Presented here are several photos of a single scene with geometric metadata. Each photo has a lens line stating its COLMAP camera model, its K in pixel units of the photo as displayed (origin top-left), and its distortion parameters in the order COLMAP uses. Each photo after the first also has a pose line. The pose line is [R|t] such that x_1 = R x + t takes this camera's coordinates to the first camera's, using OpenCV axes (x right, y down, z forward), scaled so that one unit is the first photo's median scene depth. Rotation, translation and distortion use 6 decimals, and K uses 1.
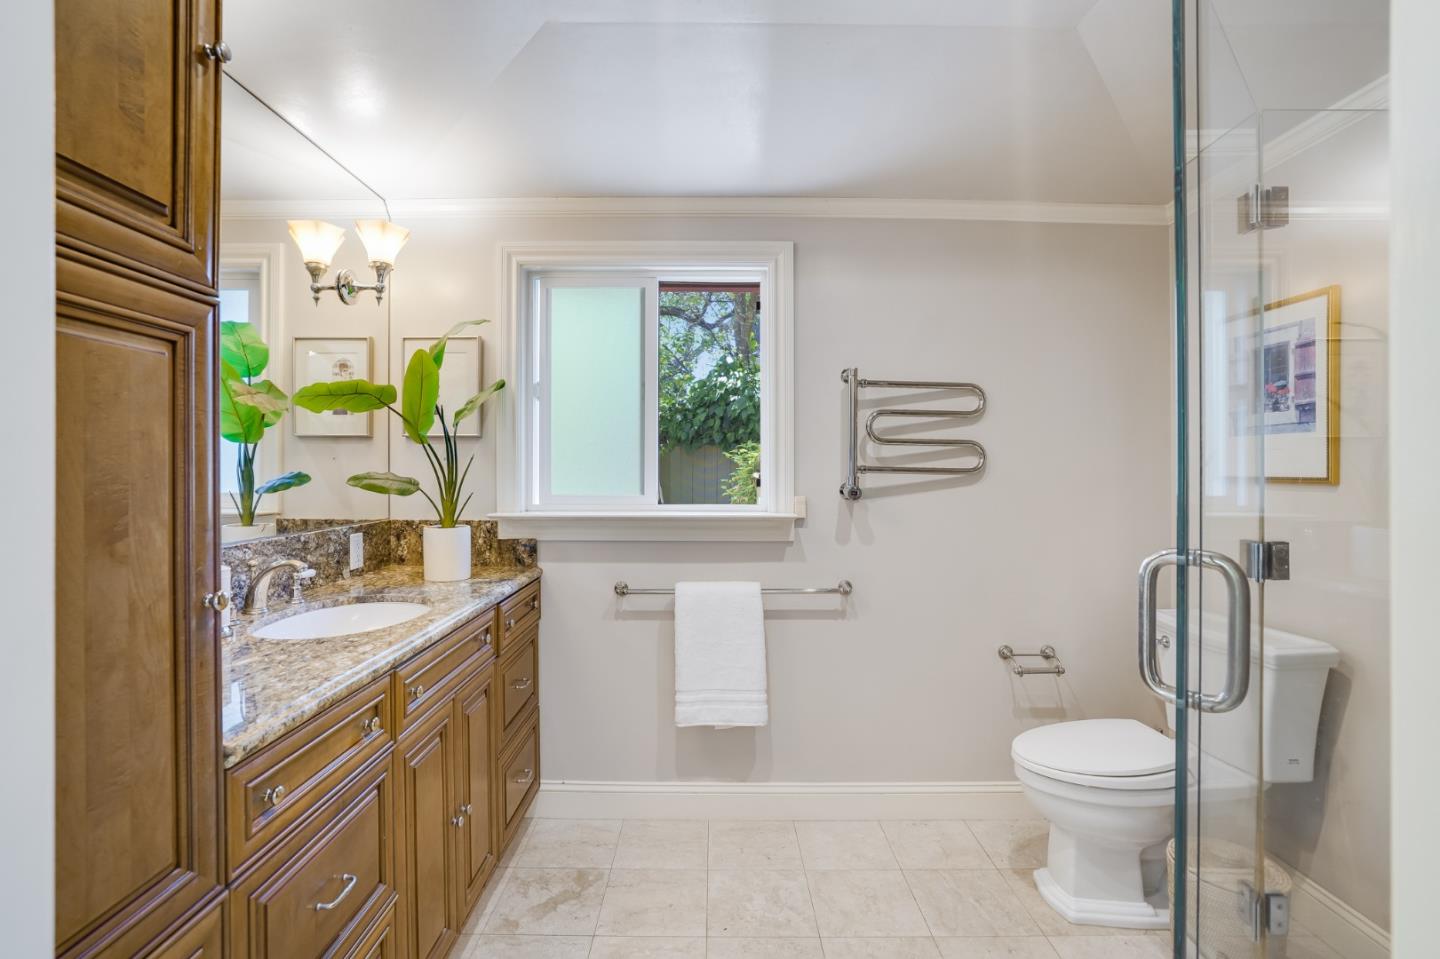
lens RADIAL K [[676.9, 0, 718.0], [0, 676.9, 472.0], [0, 0, 1]] dist [-0.032089, 0.006560]
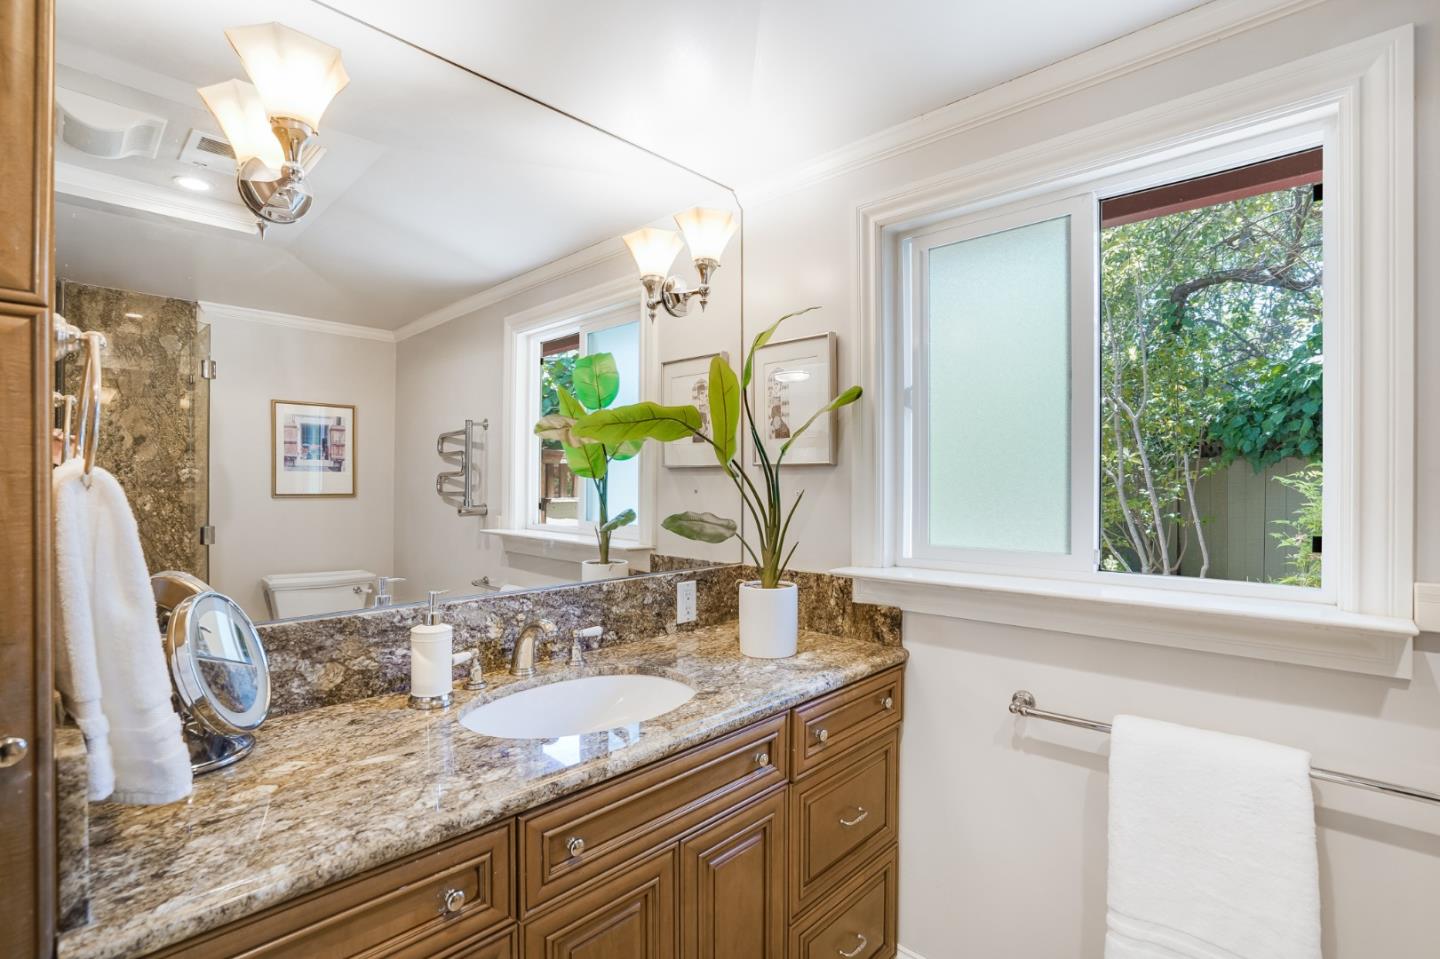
lens RADIAL K [[676.9, 0, 720.2], [0, 676.9, 491.9], [0, 0, 1]] dist [-0.032089, 0.006560]
pose [[0.724811, 0.008774, -0.688892, 0.088035], [-0.004224, 0.999957, 0.008291, -0.029889], [0.688935, -0.003099, 0.724817, 0.389094]]
